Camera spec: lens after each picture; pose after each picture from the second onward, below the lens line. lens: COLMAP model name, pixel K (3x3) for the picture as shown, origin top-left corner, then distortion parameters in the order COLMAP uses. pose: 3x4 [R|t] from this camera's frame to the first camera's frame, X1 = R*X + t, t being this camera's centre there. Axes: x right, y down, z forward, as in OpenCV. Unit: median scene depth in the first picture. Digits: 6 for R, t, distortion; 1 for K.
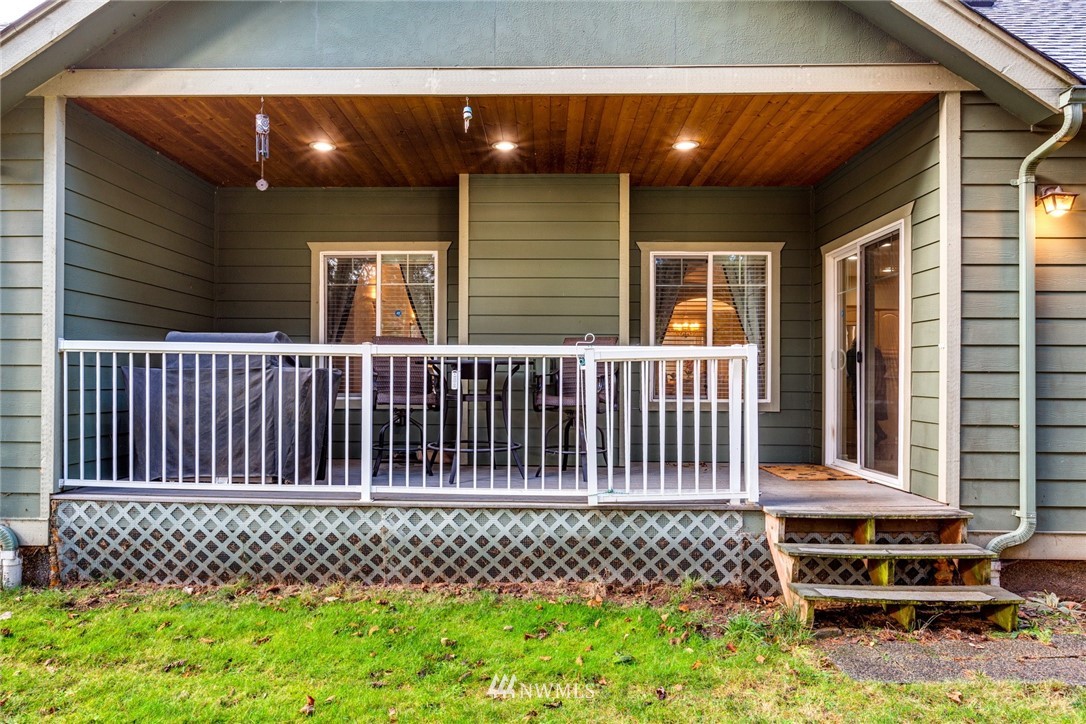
lens RADIAL K [[724.2, 0, 542.1], [0, 724.2, 366.8], [0, 0, 1]] dist [0.000664, 0.000117]
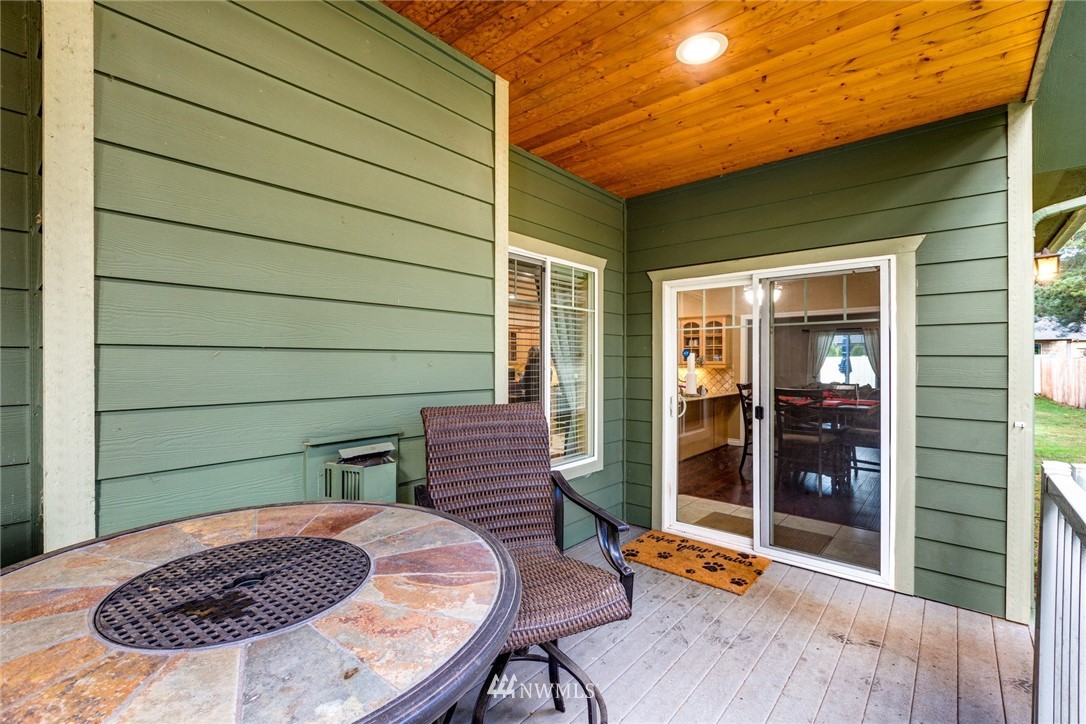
lens RADIAL K [[481.8, 0, 542.2], [0, 481.8, 361.5], [0, 0, 1]] dist [-0.005546, -0.000327]
pose [[0.649374, -0.002338, 0.760465, -0.145238], [-0.012752, 0.999821, 0.013963, -0.075968], [-0.760362, -0.018765, 0.649229, 0.827952]]
